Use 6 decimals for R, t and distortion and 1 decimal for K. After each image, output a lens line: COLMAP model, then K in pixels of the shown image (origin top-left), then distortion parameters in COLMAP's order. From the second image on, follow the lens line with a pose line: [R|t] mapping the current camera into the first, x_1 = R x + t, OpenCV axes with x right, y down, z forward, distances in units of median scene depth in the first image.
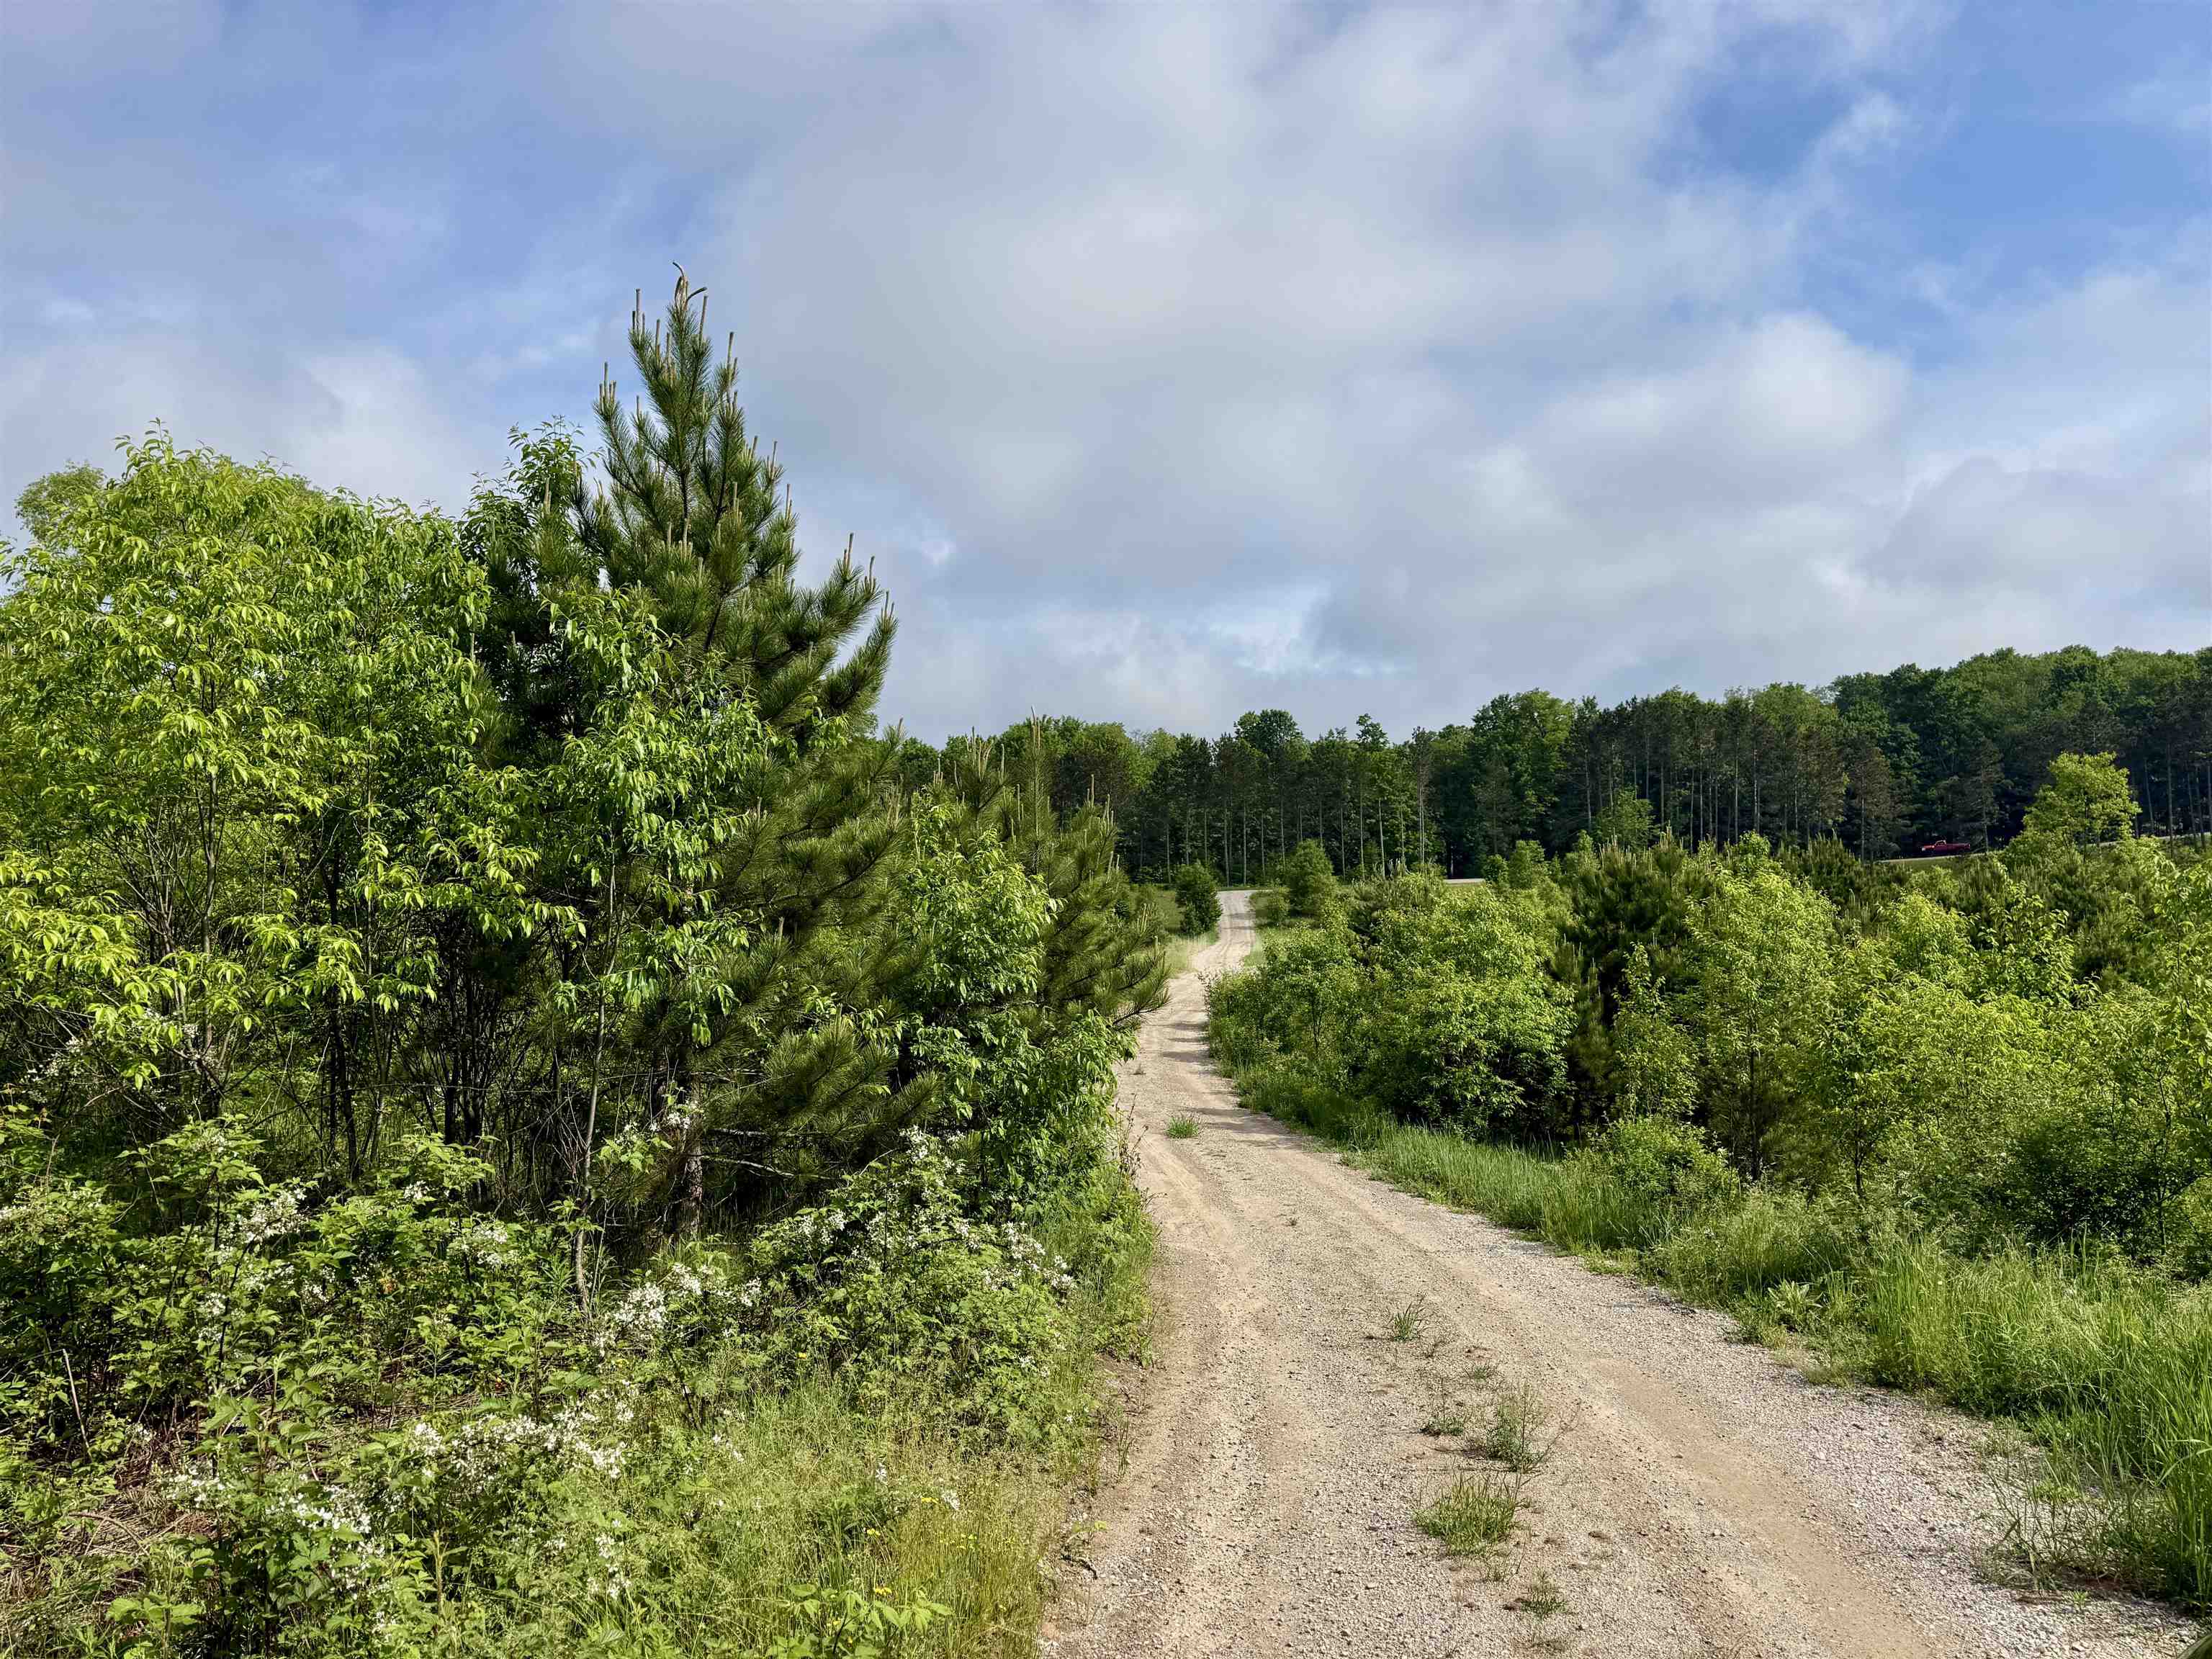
lens RADIAL K [[1553.2, 0, 1106.5], [0, 1553.2, 855.0], [0, 0, 1]] dist [-0.003420, -0.010620]
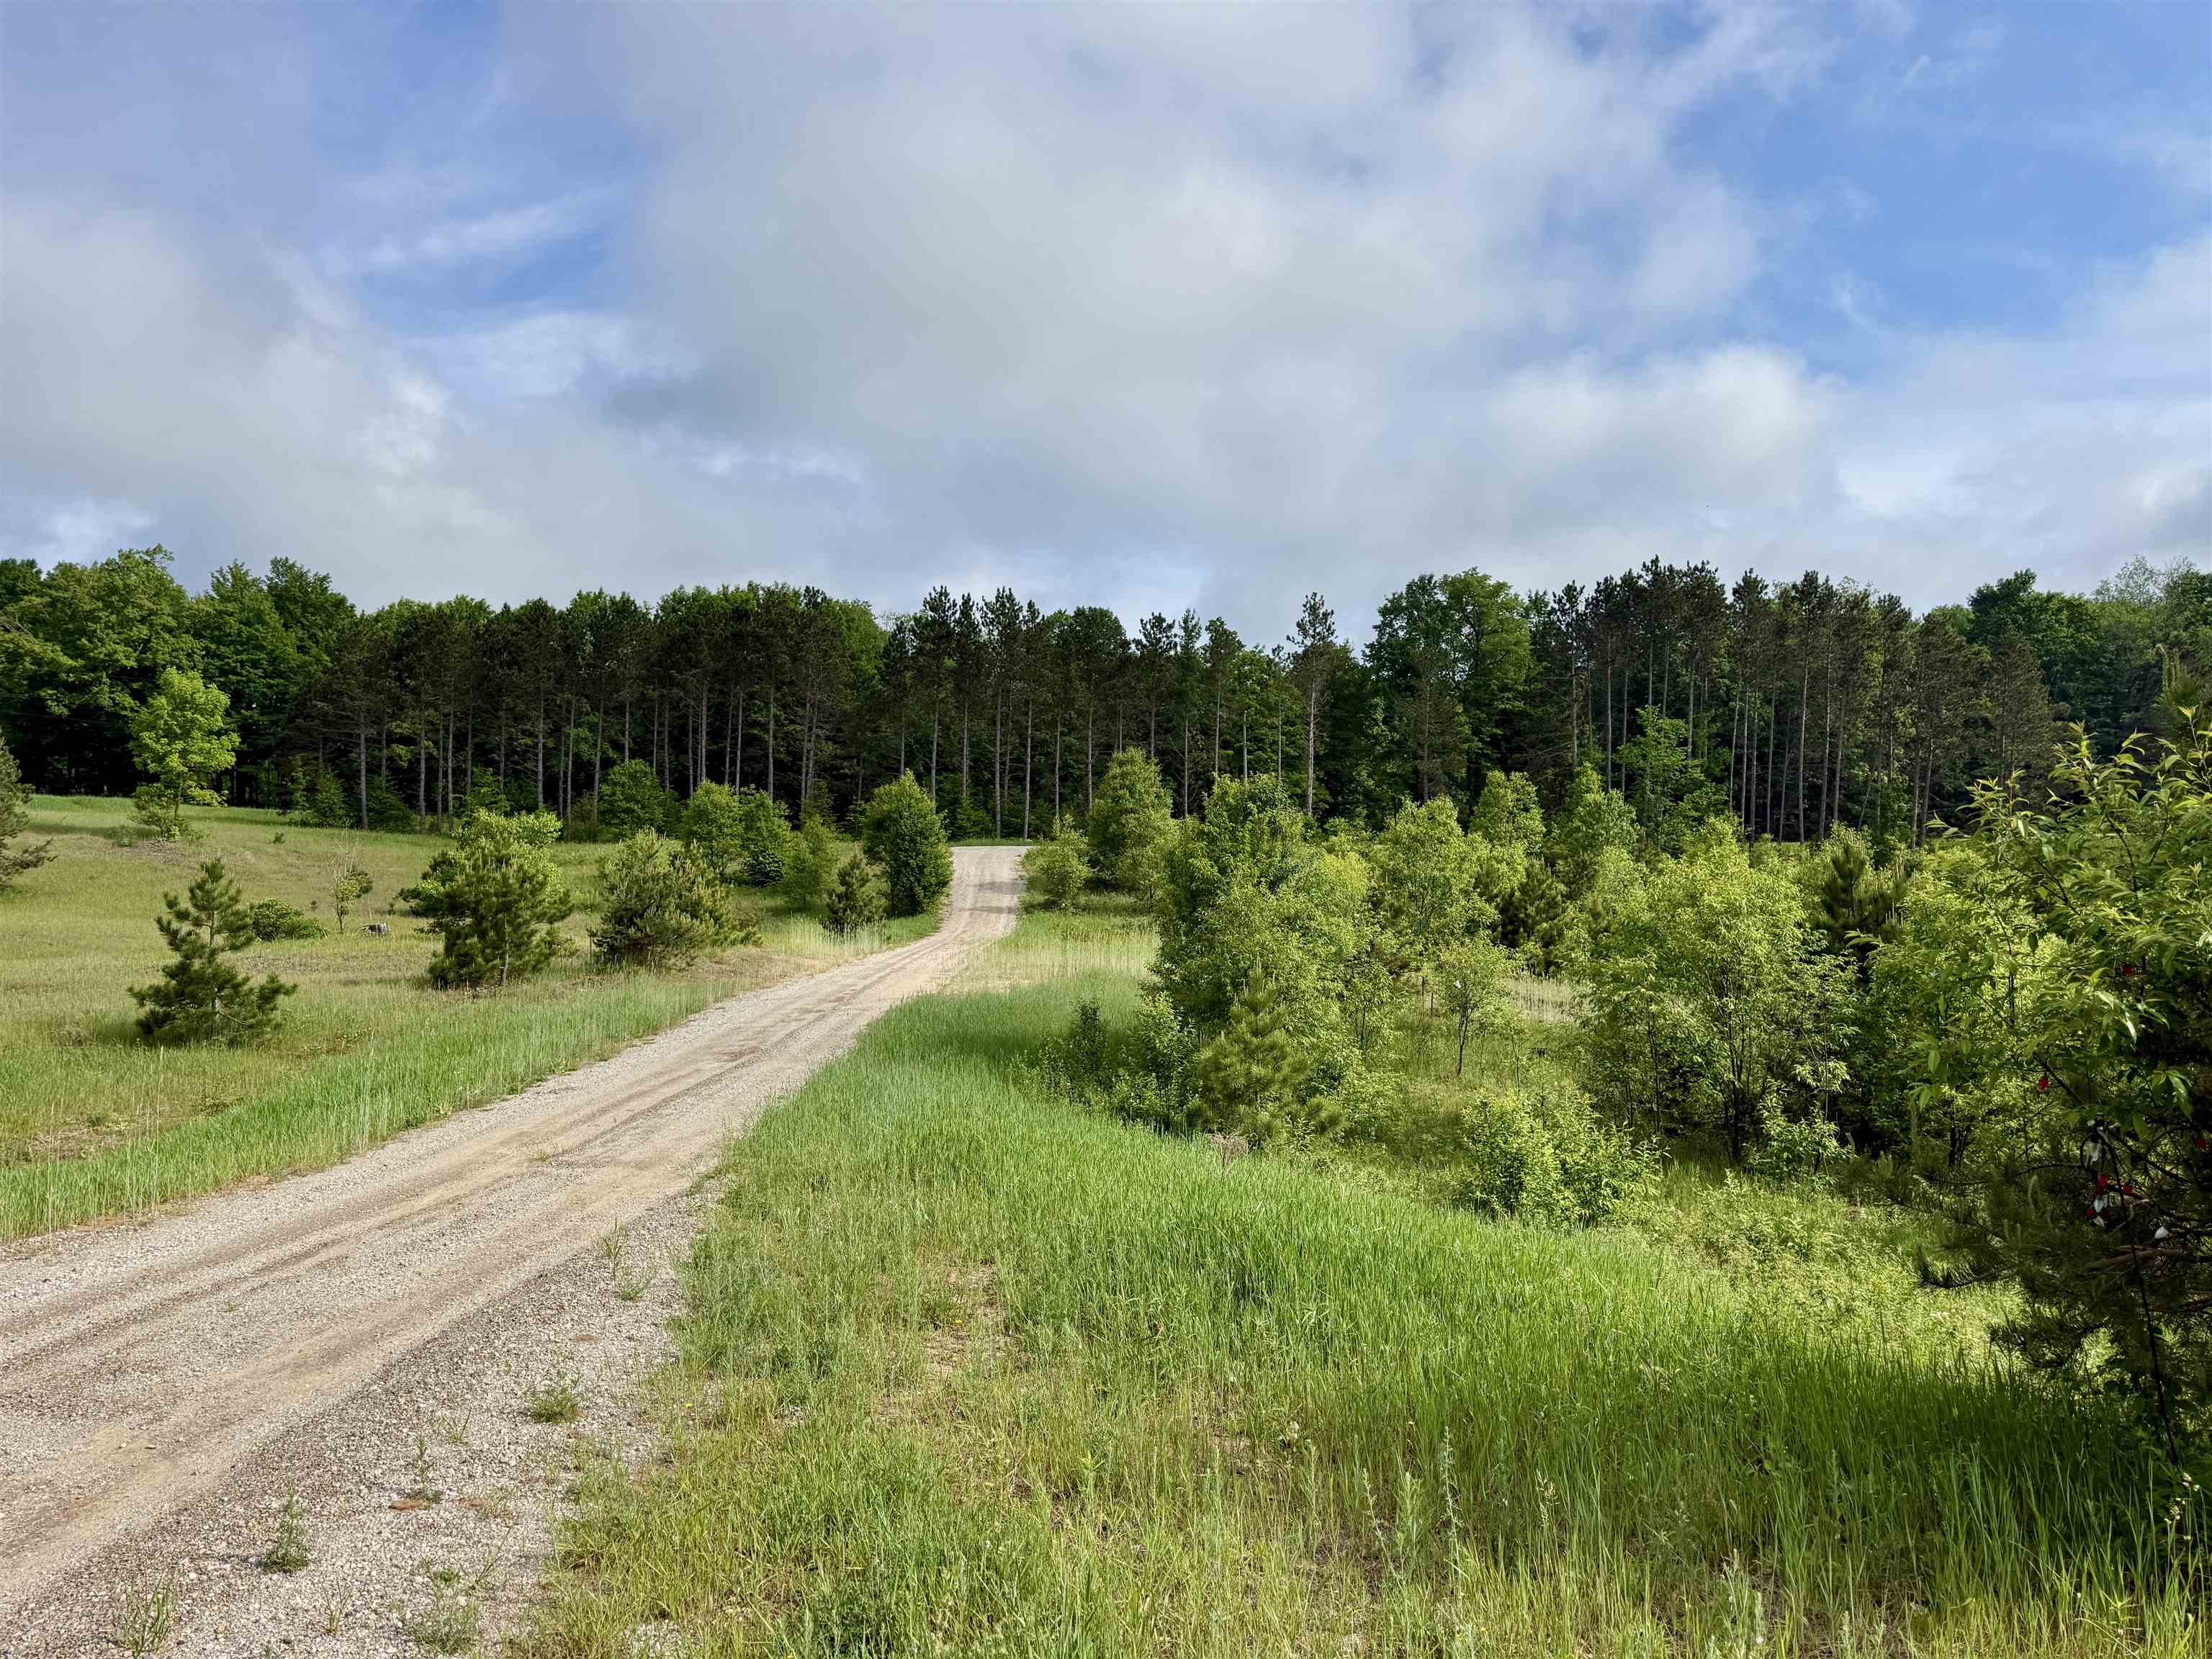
lens RADIAL K [[1553.2, 0, 1106.5], [0, 1553.2, 855.0], [0, 0, 1]] dist [-0.003420, -0.010620]
pose [[0.993367, 0.032954, 0.110162, 0.061191], [-0.034598, 0.999316, 0.013045, 0.019079], [-0.109657, -0.016769, 0.993828, 0.445426]]
